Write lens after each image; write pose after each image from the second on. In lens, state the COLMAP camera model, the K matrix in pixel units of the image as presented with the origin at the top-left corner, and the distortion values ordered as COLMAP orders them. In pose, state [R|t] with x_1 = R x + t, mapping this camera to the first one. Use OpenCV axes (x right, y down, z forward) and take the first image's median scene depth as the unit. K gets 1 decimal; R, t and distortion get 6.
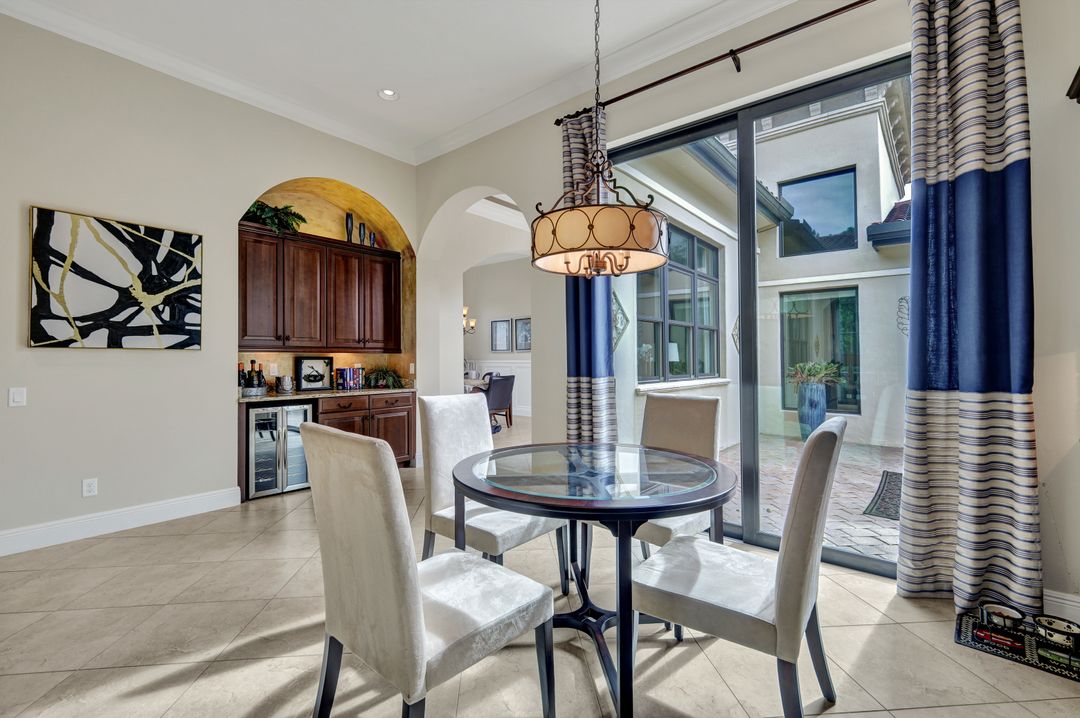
lens RADIAL K [[471.5, 0, 538.9], [0, 471.5, 359.6], [0, 0, 1]] dist [0.001521, -0.000114]
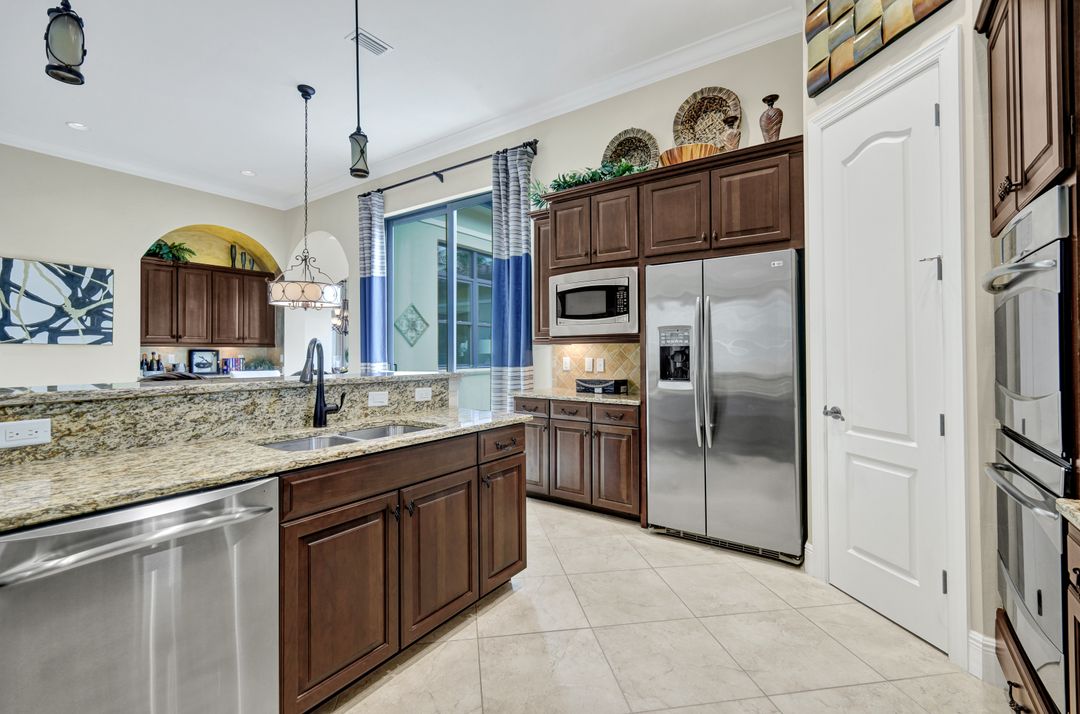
lens RADIAL K [[467.9, 0, 535.4], [0, 467.9, 353.5], [0, 0, 1]] dist [-0.003909, 0.000236]
pose [[0.995828, -0.002650, 0.091214, 0.505166], [0.002828, 0.999994, -0.001819, 0.013125], [-0.091209, 0.002069, 0.995830, -0.623878]]
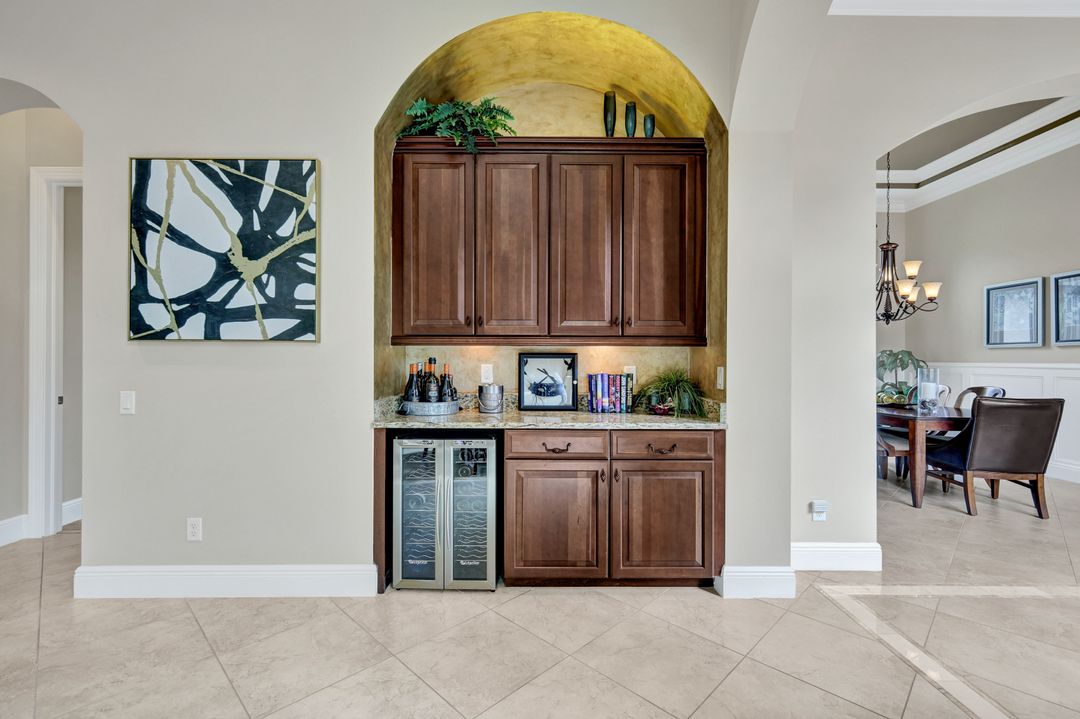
lens RADIAL K [[471.5, 0, 531.5], [0, 471.5, 362.6], [0, 0, 1]] dist [0.001521, -0.000114]
pose [[0.634049, 0.003997, -0.773282, -0.046052], [-0.003696, 0.999991, 0.002139, 0.005617], [0.773284, 0.001502, 0.634058, 0.828159]]
